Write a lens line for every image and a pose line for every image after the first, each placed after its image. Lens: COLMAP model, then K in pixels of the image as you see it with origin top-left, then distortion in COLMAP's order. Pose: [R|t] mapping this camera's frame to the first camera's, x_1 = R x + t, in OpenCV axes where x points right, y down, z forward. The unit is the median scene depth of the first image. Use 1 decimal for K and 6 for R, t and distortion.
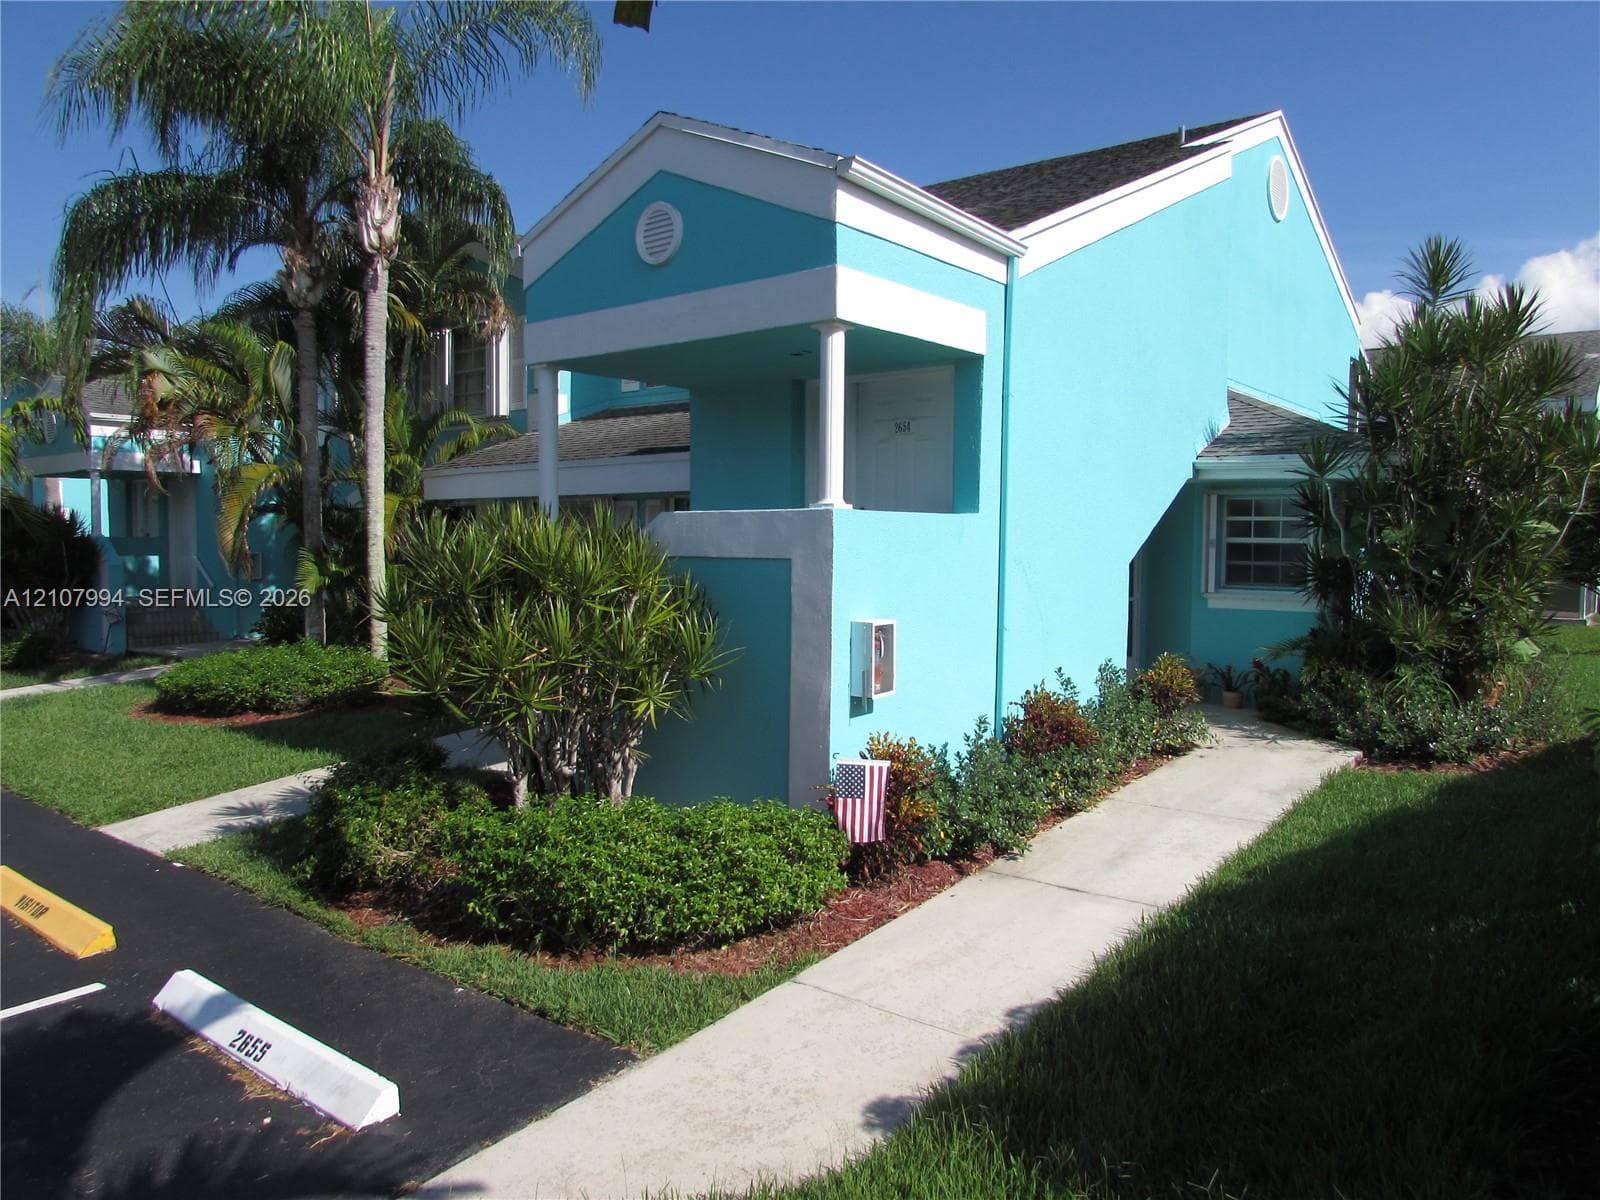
lens RADIAL K [[1131.8, 0, 800.0], [0, 1131.8, 600.0], [0, 0, 1]] dist [-0.053419, 0.025616]
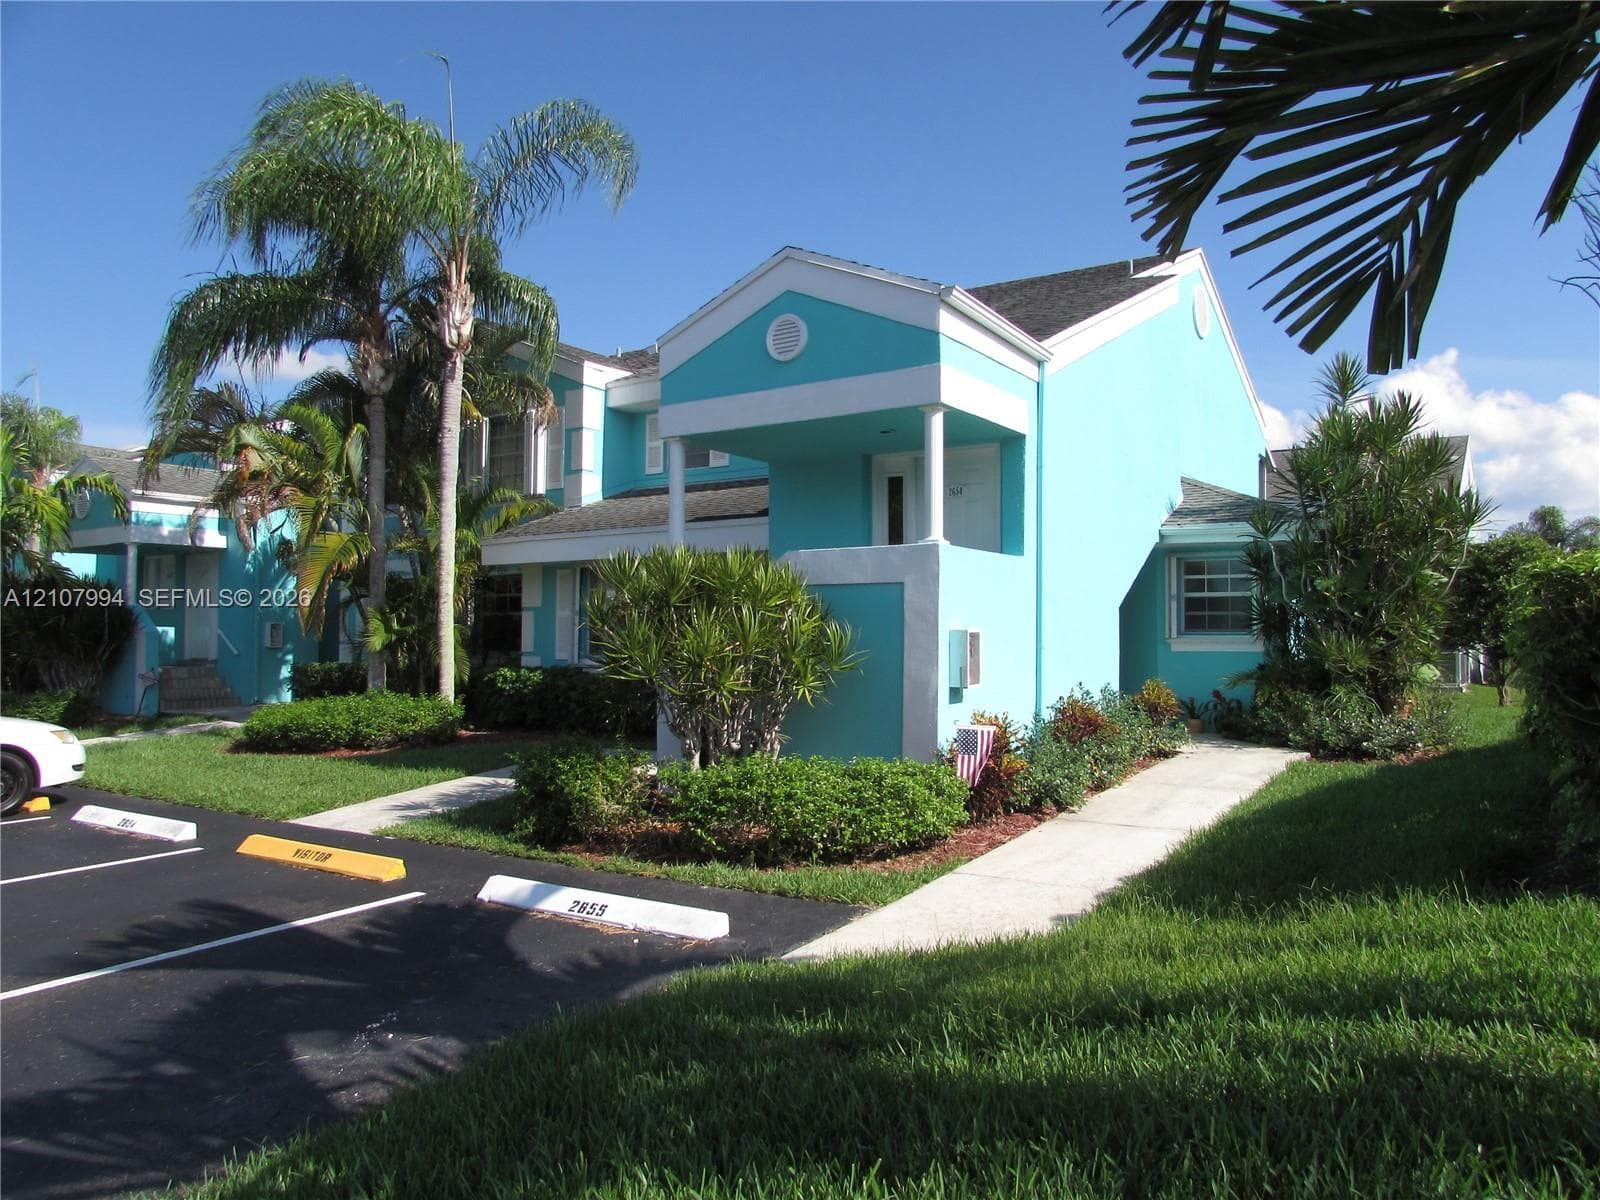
lens RADIAL K [[1131.8, 0, 800.0], [0, 1131.8, 600.0], [0, 0, 1]] dist [-0.053419, 0.025616]
pose [[0.996133, 0.001471, 0.087850, -0.174198], [0.006502, 0.995884, -0.090400, 0.073126], [-0.087621, 0.090621, 0.992023, -0.207850]]
